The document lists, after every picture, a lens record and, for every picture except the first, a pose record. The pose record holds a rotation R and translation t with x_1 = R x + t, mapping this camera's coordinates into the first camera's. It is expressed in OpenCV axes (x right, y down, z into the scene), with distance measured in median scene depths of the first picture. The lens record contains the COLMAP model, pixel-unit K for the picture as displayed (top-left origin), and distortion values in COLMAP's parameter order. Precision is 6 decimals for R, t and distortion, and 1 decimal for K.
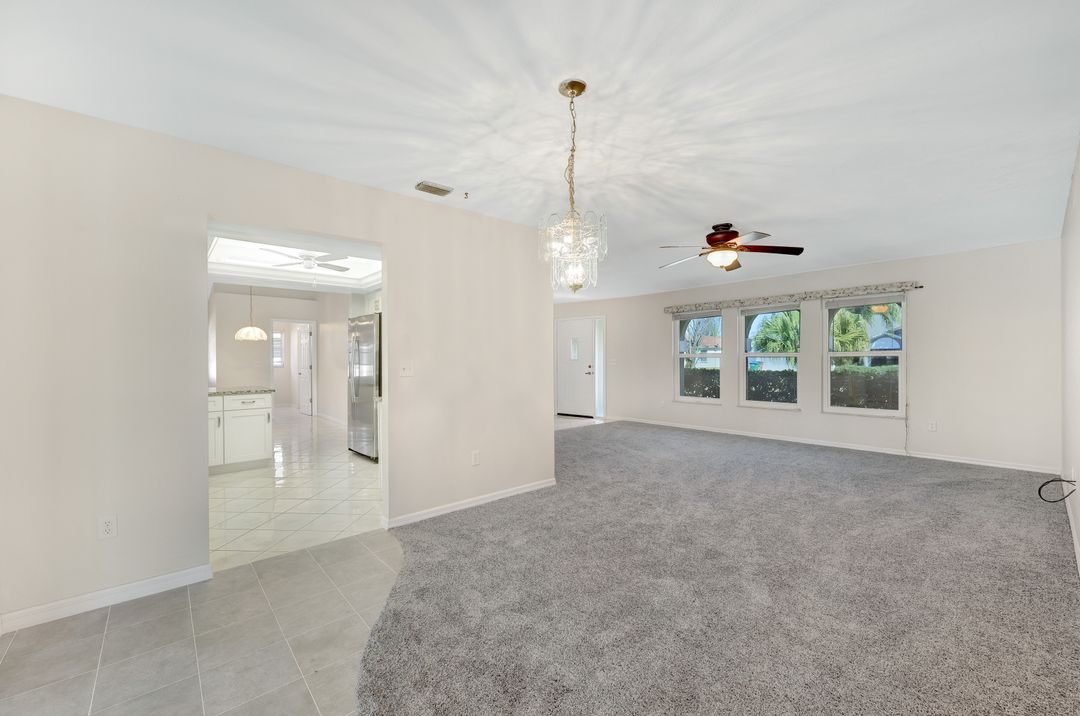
lens RADIAL K [[438.5, 0, 537.7], [0, 438.5, 354.7], [0, 0, 1]] dist [0.002646, 0.000360]
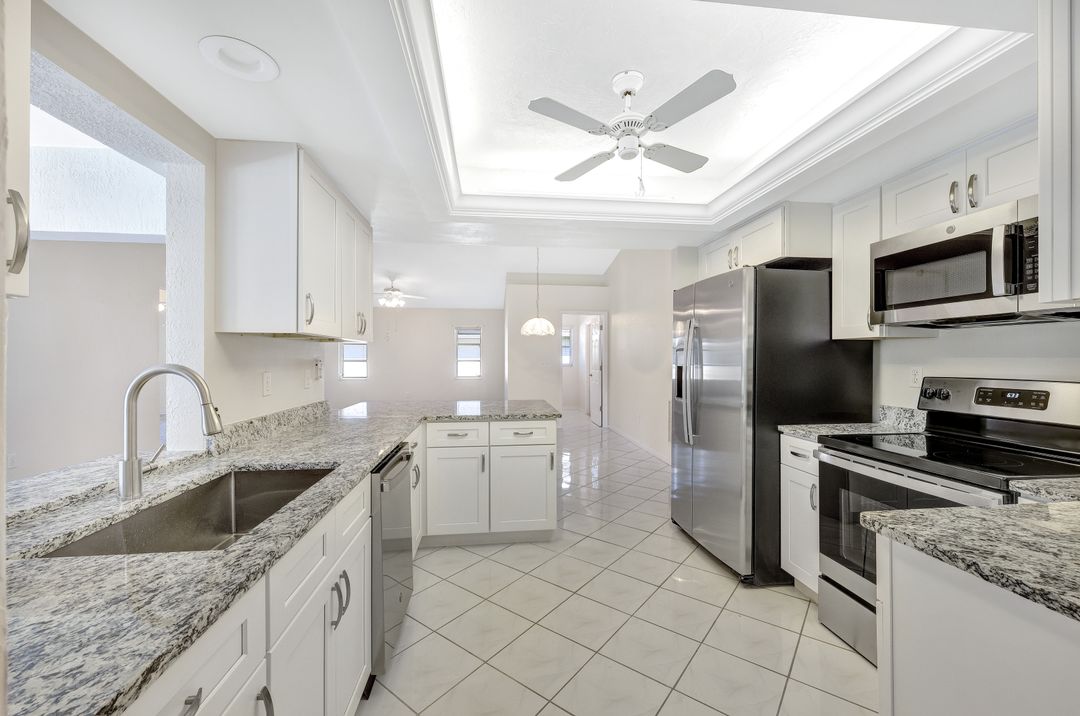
lens RADIAL K [[438.5, 0, 537.7], [0, 438.5, 354.7], [0, 0, 1]] dist [0.002646, 0.000360]
pose [[0.824340, 0.007304, -0.566047, -0.228088], [-0.003113, 0.999960, 0.008369, -0.004245], [0.566086, -0.005137, 0.824330, 0.388594]]
